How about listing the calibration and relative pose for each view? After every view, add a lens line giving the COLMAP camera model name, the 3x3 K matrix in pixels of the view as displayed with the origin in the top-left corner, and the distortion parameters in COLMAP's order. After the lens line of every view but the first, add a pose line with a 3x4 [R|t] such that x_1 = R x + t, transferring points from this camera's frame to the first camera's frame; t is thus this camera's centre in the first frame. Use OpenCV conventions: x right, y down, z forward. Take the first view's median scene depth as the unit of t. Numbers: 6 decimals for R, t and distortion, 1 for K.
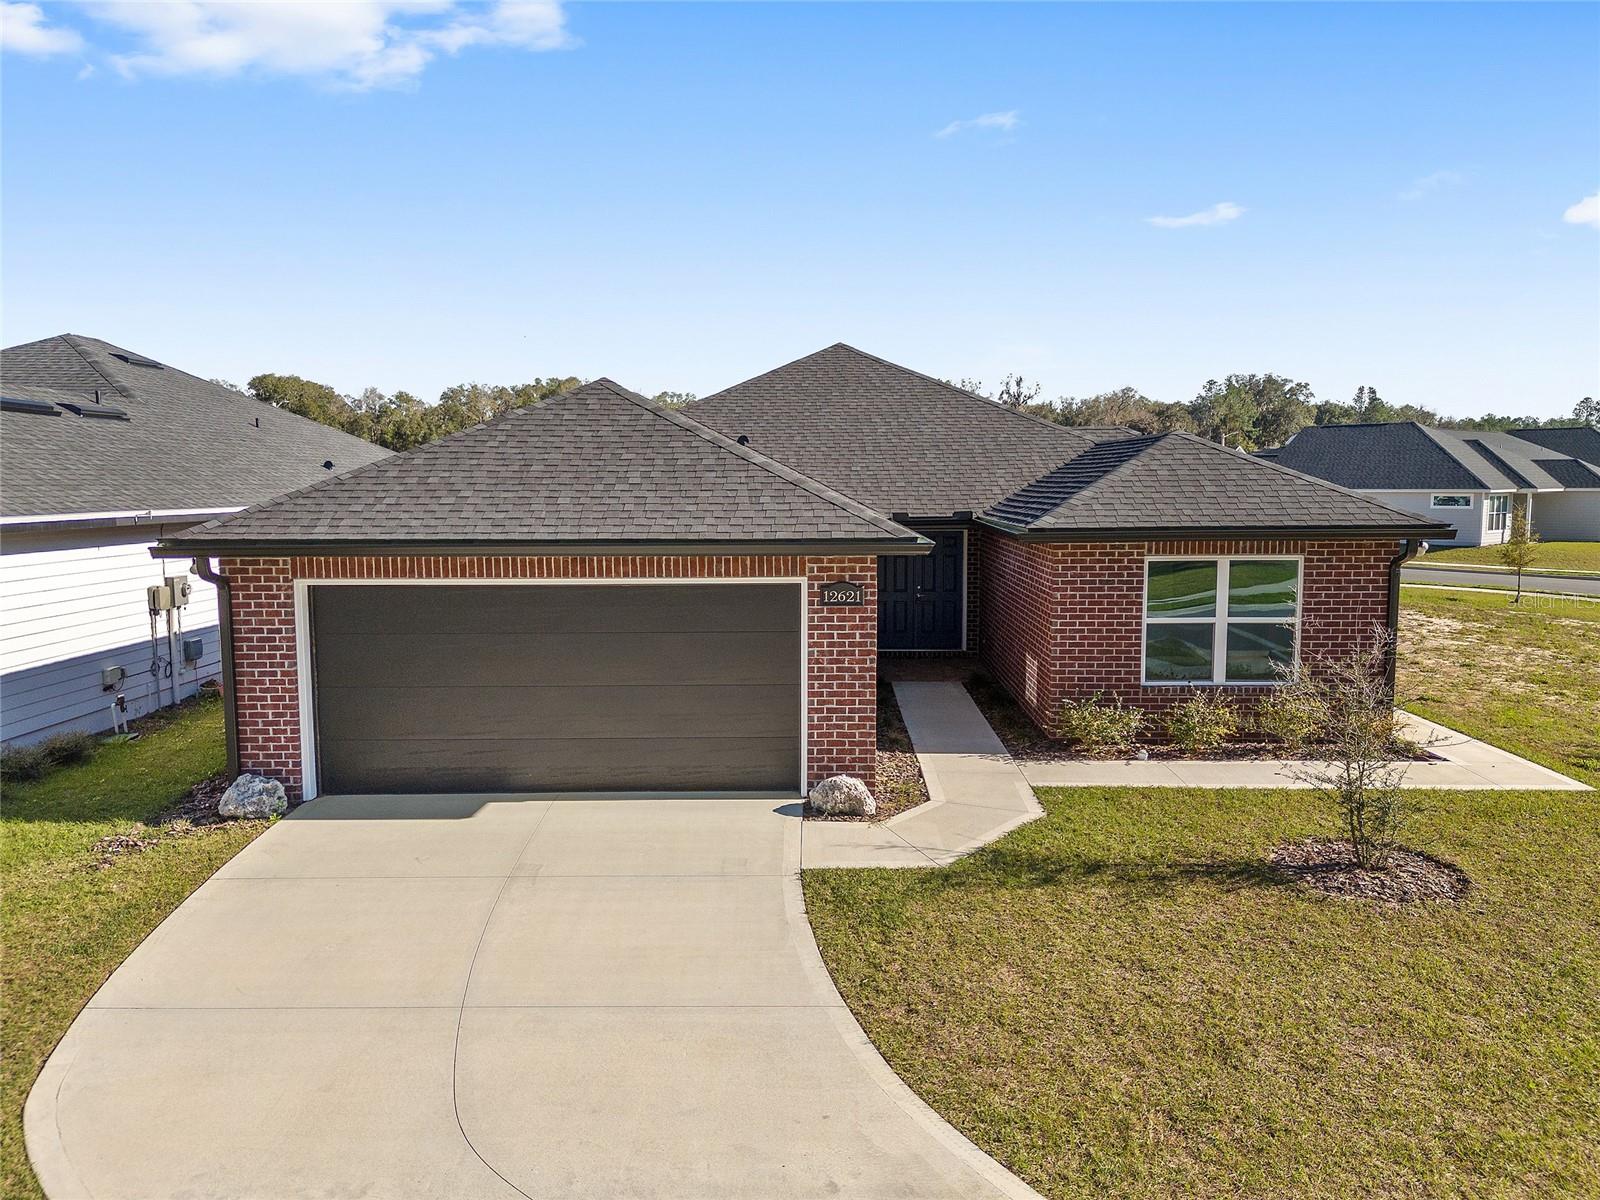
lens RADIAL K [[1158.1, 0, 800.7], [0, 1158.1, 607.0], [0, 0, 1]] dist [0.038181, -0.017370]
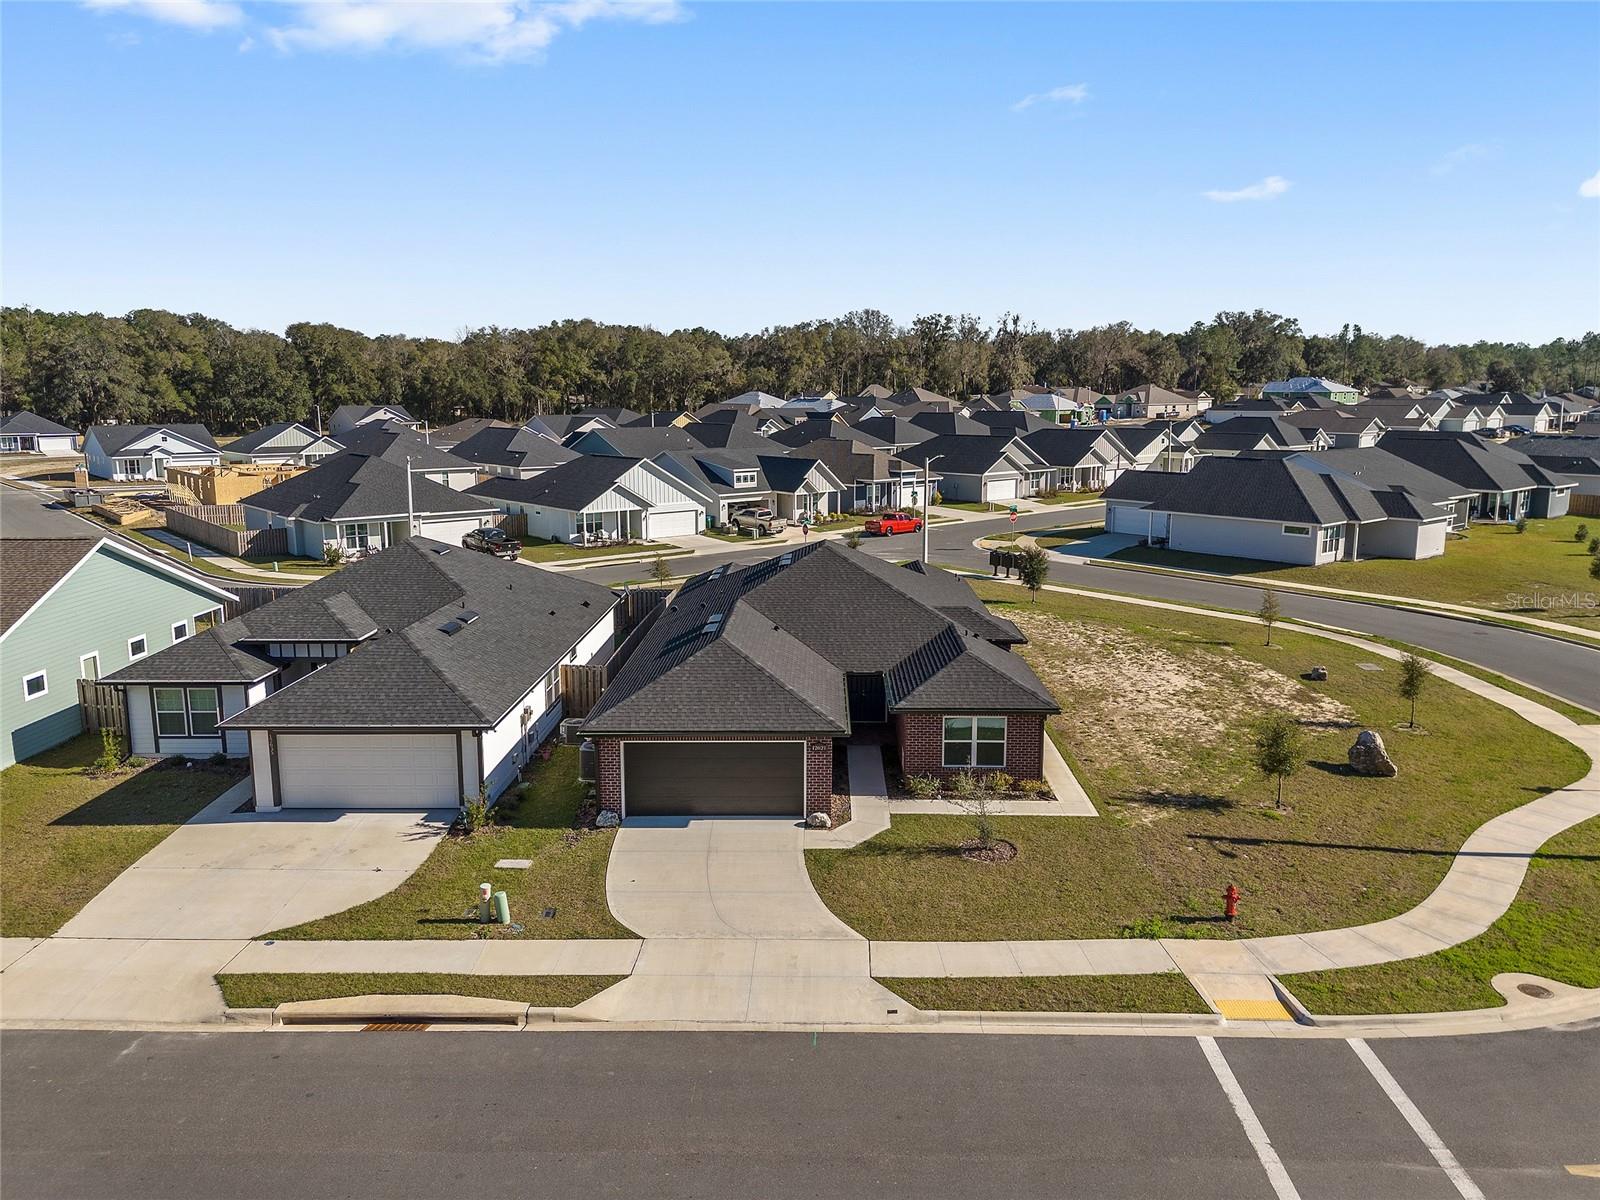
lens RADIAL K [[1158.1, 0, 801.6], [0, 1158.1, 589.0], [0, 0, 1]] dist [0.038181, -0.017370]
pose [[0.999994, 0.002158, -0.002670, 0.000835], [-0.001992, 0.998157, 0.060654, -0.457818], [0.002796, -0.060648, 0.998155, -1.429272]]
